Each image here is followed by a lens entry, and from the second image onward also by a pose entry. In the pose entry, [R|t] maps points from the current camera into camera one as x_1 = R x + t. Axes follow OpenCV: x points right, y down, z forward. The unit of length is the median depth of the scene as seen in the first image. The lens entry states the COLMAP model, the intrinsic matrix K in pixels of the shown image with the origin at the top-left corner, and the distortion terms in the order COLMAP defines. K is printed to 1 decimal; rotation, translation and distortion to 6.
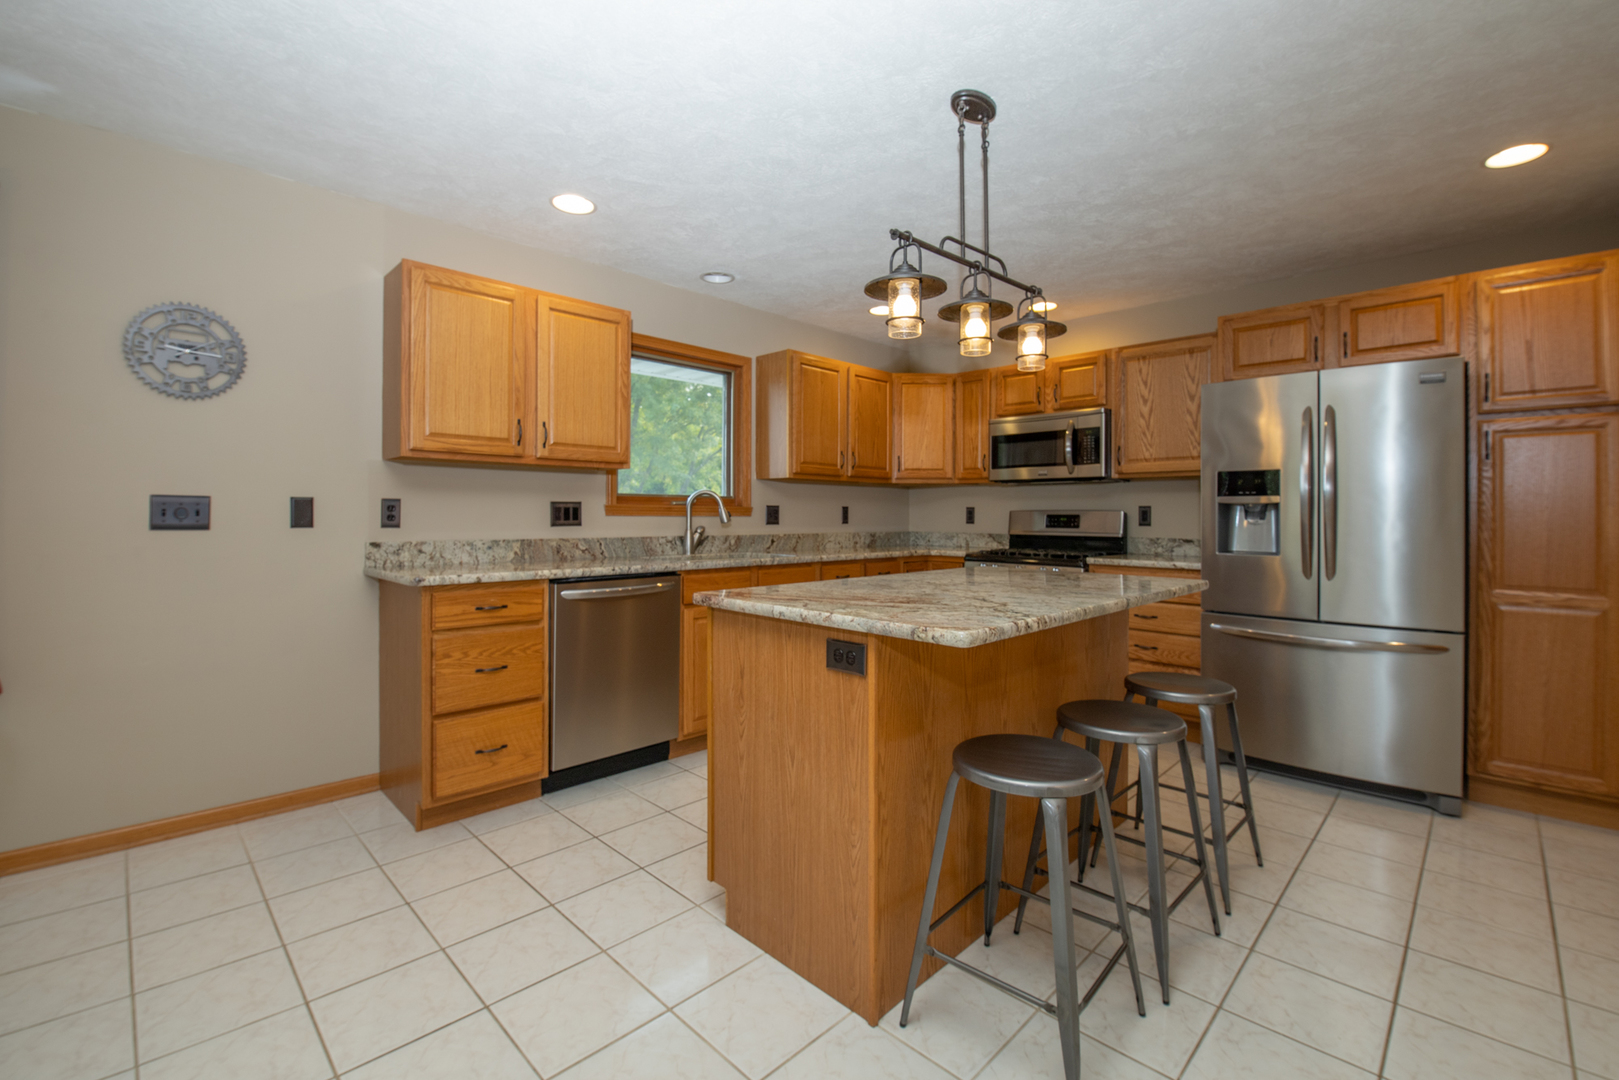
lens RADIAL K [[697.5, 0, 802.6], [0, 697.5, 514.9], [0, 0, 1]] dist [-0.013318, -0.000249]
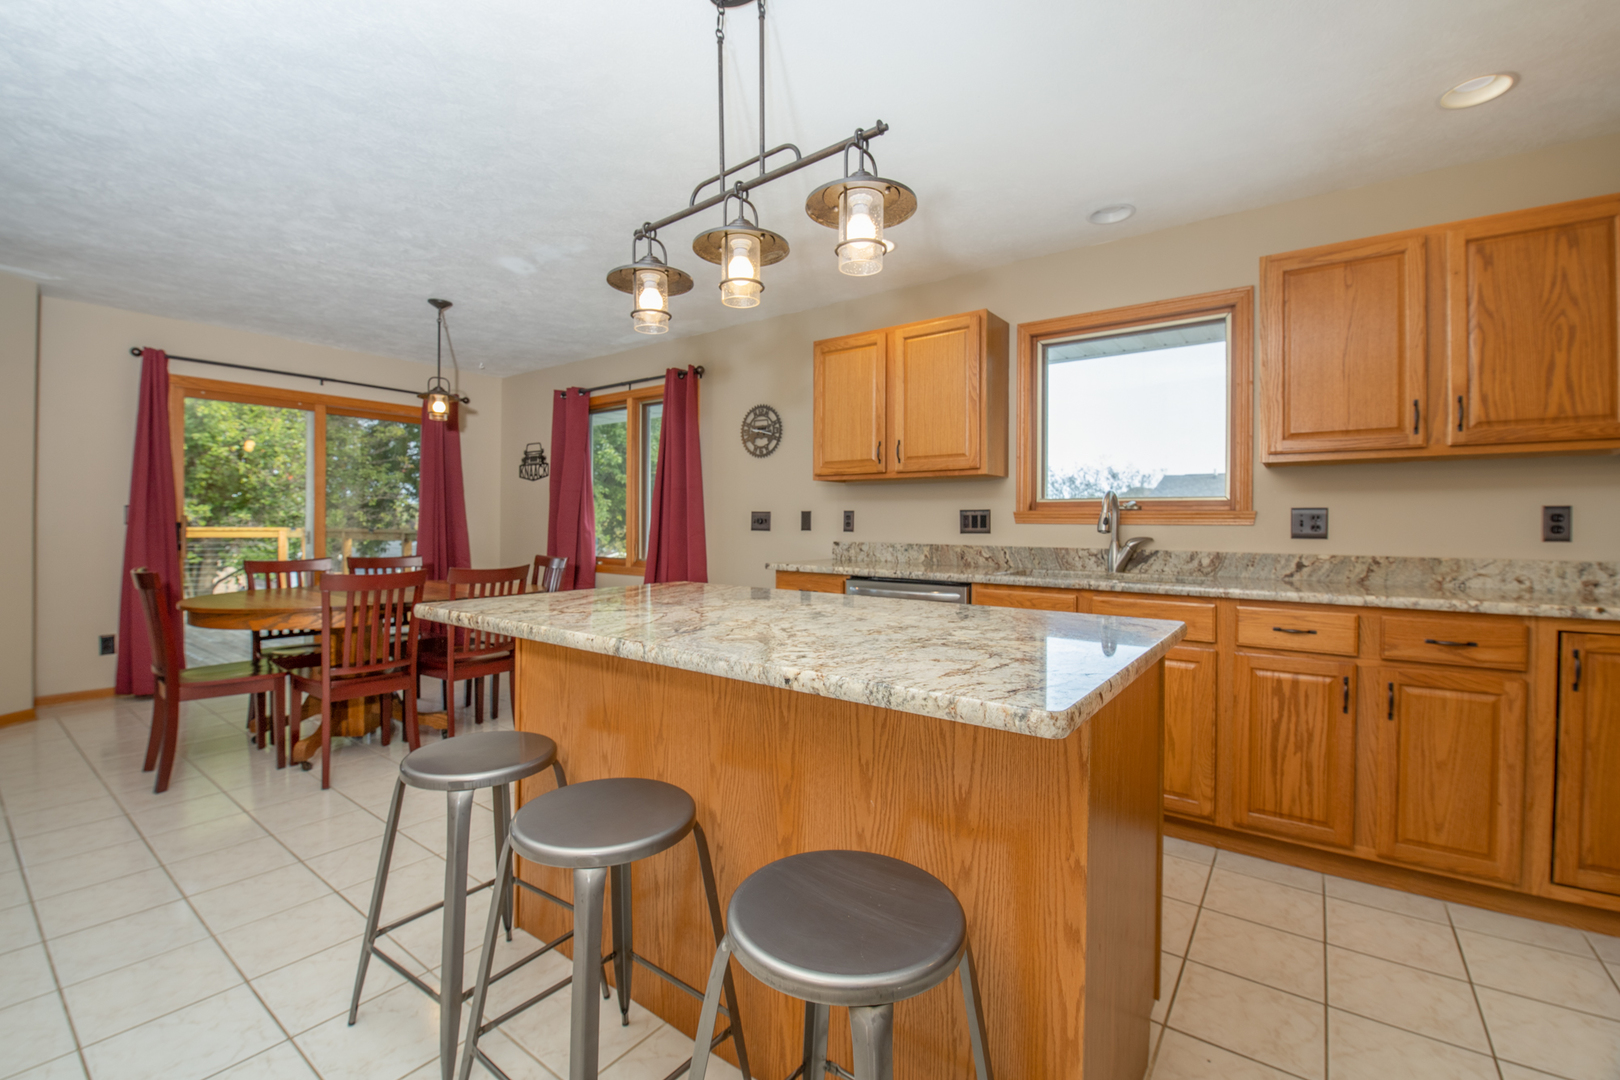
lens RADIAL K [[689.0, 0, 810.9], [0, 689.0, 525.1], [0, 0, 1]] dist [-0.001728, -0.010793]
pose [[0.147929, -0.001040, -0.988997, 0.688644], [-0.007287, 0.999971, -0.002141, 0.008308], [0.988971, 0.007523, 0.147917, 0.662629]]
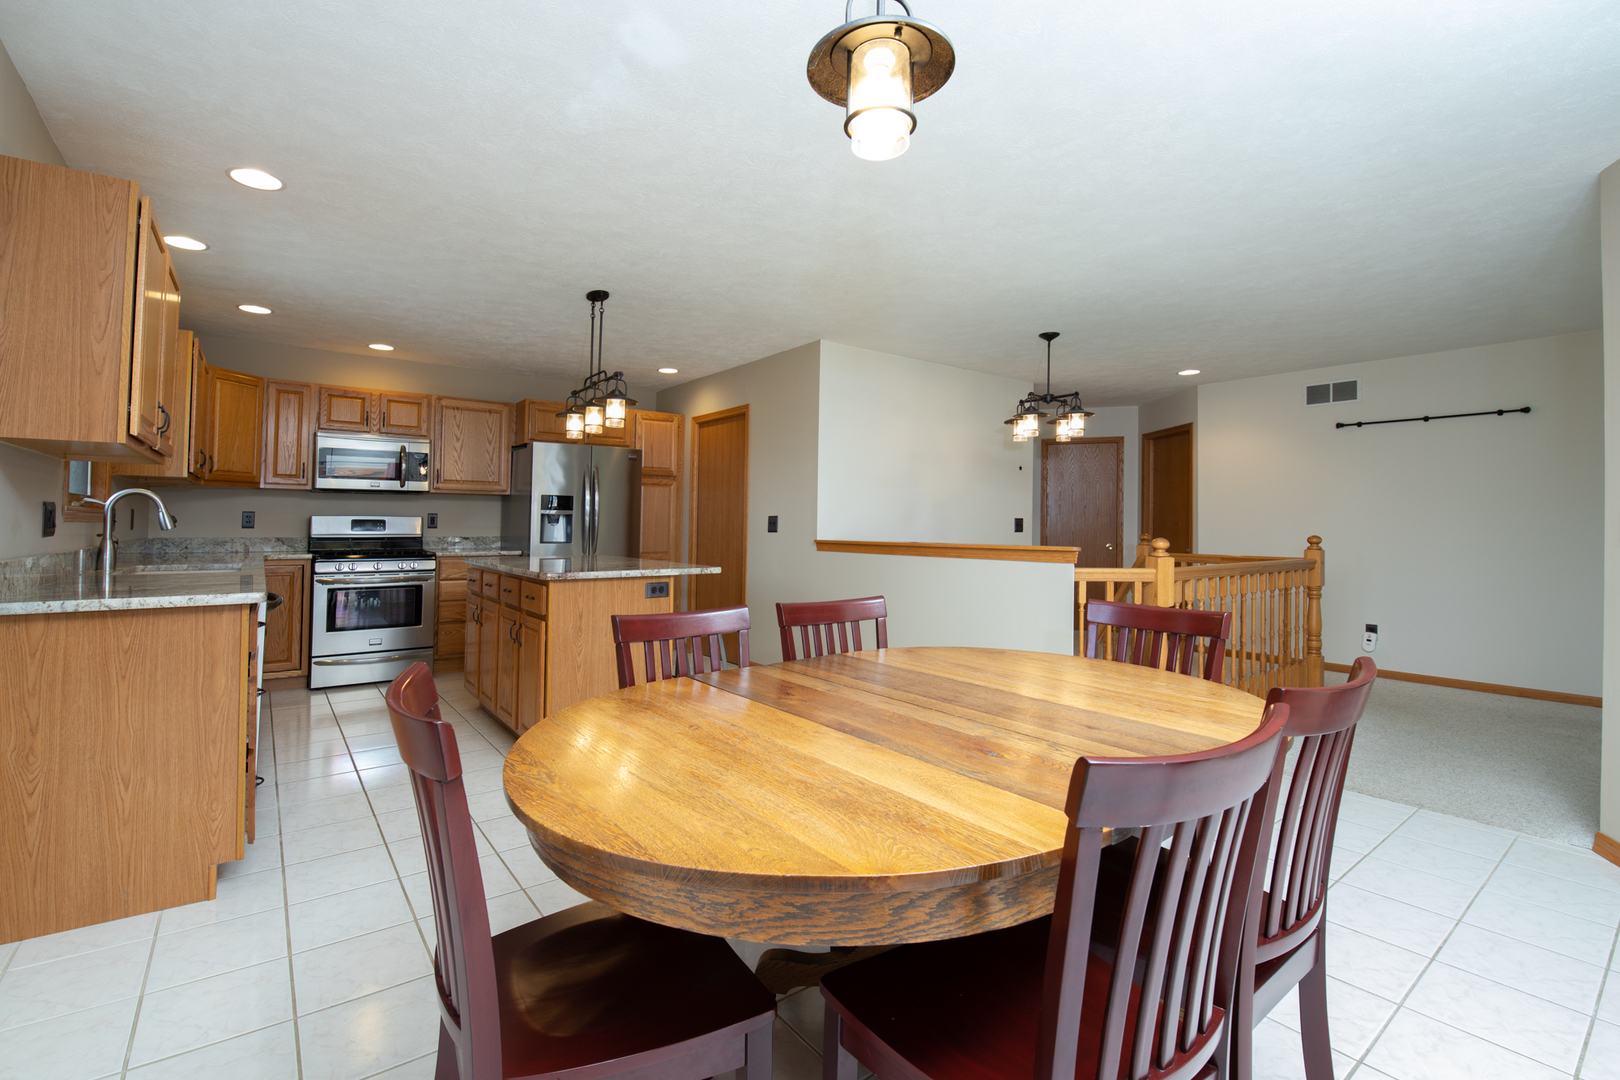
lens RADIAL K [[710.3, 0, 791.3], [0, 710.3, 523.3], [0, 0, 1]] dist [-0.004113, -0.000325]
pose [[0.140202, -0.003517, 0.990117, -1.037352], [-0.003037, 0.999987, 0.003982, -0.001757], [-0.990118, -0.003565, 0.140190, 0.161097]]
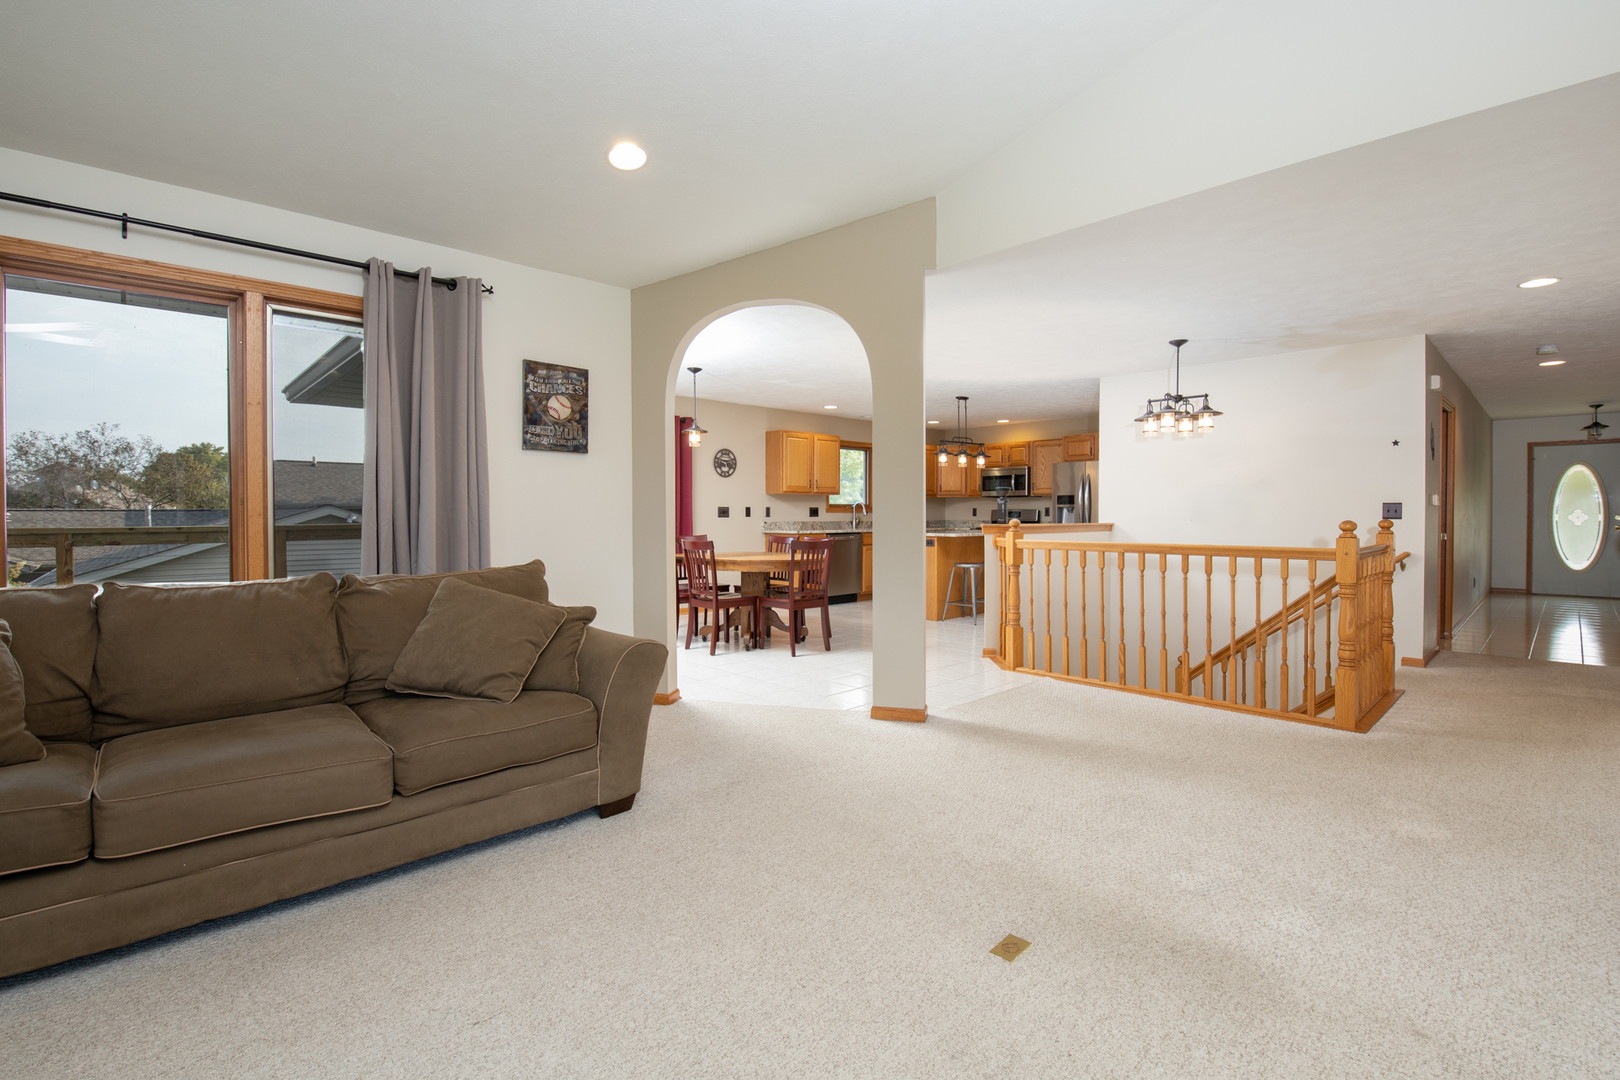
lens RADIAL K [[713.9, 0, 815.0], [0, 713.9, 525.1], [0, 0, 1]] dist [-0.011539, -0.006110]
pose [[0.999543, -0.004603, -0.029890, -0.277473], [0.004994, 0.999903, 0.013020, 0.013921], [0.029827, -0.013163, 0.999468, -1.853284]]
